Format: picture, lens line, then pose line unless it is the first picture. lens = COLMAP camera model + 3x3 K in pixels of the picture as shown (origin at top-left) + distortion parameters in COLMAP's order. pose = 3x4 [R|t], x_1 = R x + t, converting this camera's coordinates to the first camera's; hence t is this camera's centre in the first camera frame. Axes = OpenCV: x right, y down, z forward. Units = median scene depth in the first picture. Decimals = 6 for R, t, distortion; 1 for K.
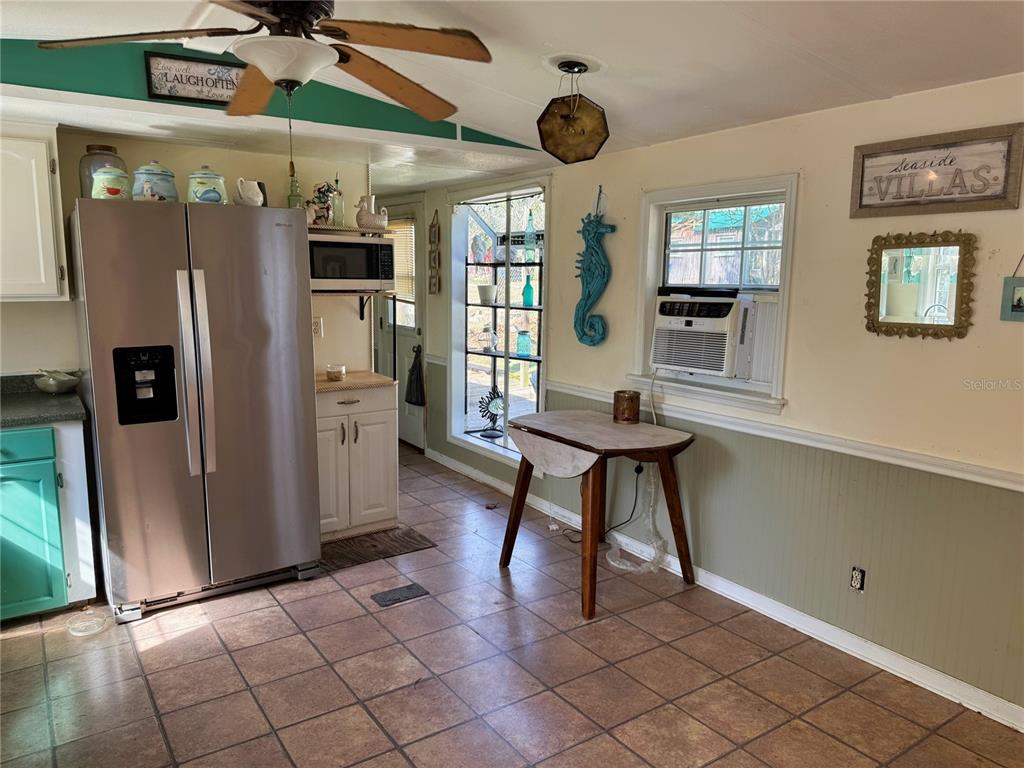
lens RADIAL K [[727.9, 0, 513.2], [0, 727.9, 379.5], [0, 0, 1]] dist [0.045009, -0.063682]
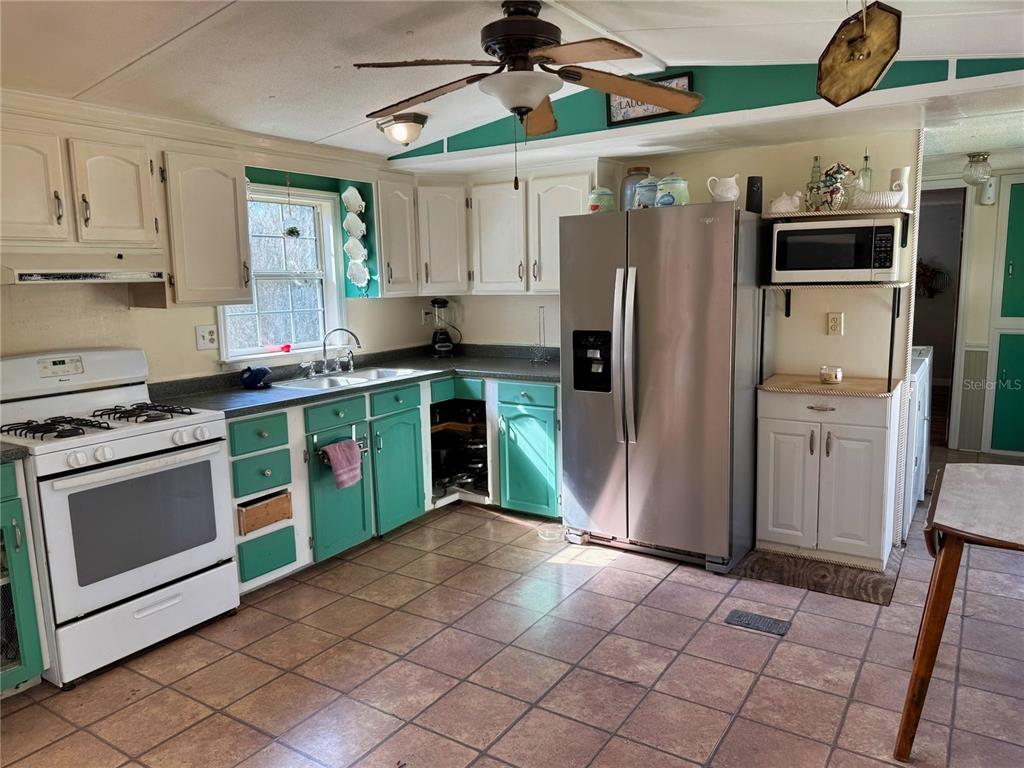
lens RADIAL K [[727.9, 0, 504.2], [0, 727.9, 382.2], [0, 0, 1]] dist [0.045009, -0.063682]
pose [[0.366896, 0.118968, -0.922624, 0.556651], [-0.108568, 0.990487, 0.084546, -0.042811], [0.923905, 0.069148, 0.376322, 0.372494]]
